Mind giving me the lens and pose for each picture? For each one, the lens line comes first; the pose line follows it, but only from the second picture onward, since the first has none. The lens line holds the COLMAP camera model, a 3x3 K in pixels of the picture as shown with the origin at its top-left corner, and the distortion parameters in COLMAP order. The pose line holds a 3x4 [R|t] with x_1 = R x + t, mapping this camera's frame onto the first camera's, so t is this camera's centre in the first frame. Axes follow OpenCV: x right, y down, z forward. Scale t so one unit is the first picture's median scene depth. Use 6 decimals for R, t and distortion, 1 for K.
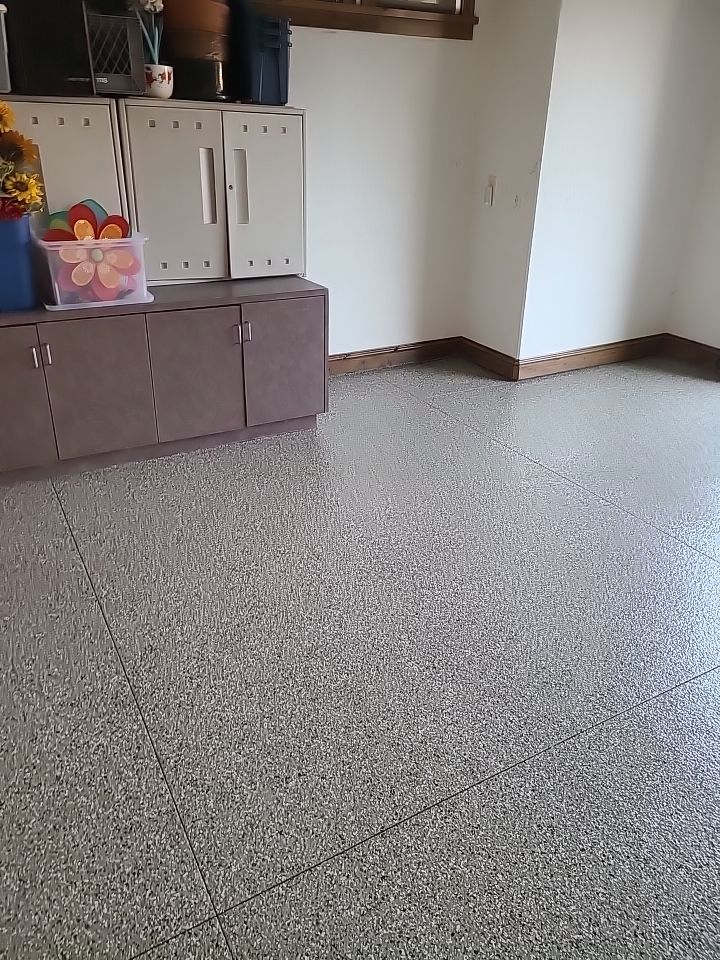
lens RADIAL K [[720.6, 0, 356.7], [0, 720.6, 474.6], [0, 0, 1]] dist [0.025061, -0.001725]
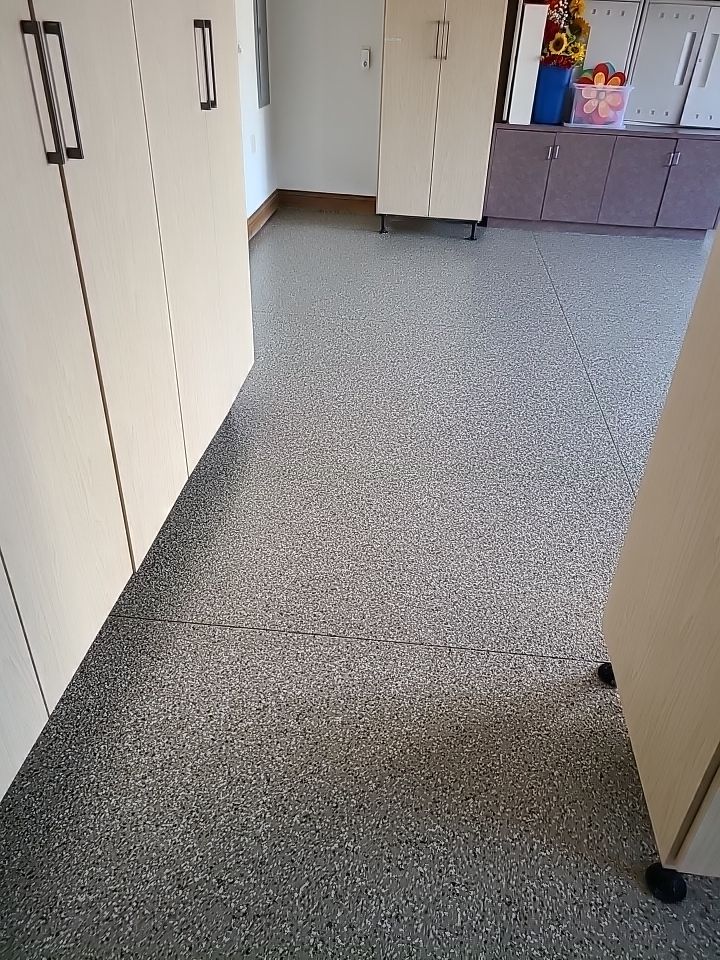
lens RADIAL K [[720.6, 0, 369.3], [0, 720.6, 486.3], [0, 0, 1]] dist [0.025061, -0.001725]
pose [[0.826487, 0.327684, -0.457759, 0.284469], [-0.272932, 0.944415, 0.183274, 0.412267], [0.492370, -0.026536, 0.869981, -0.811364]]
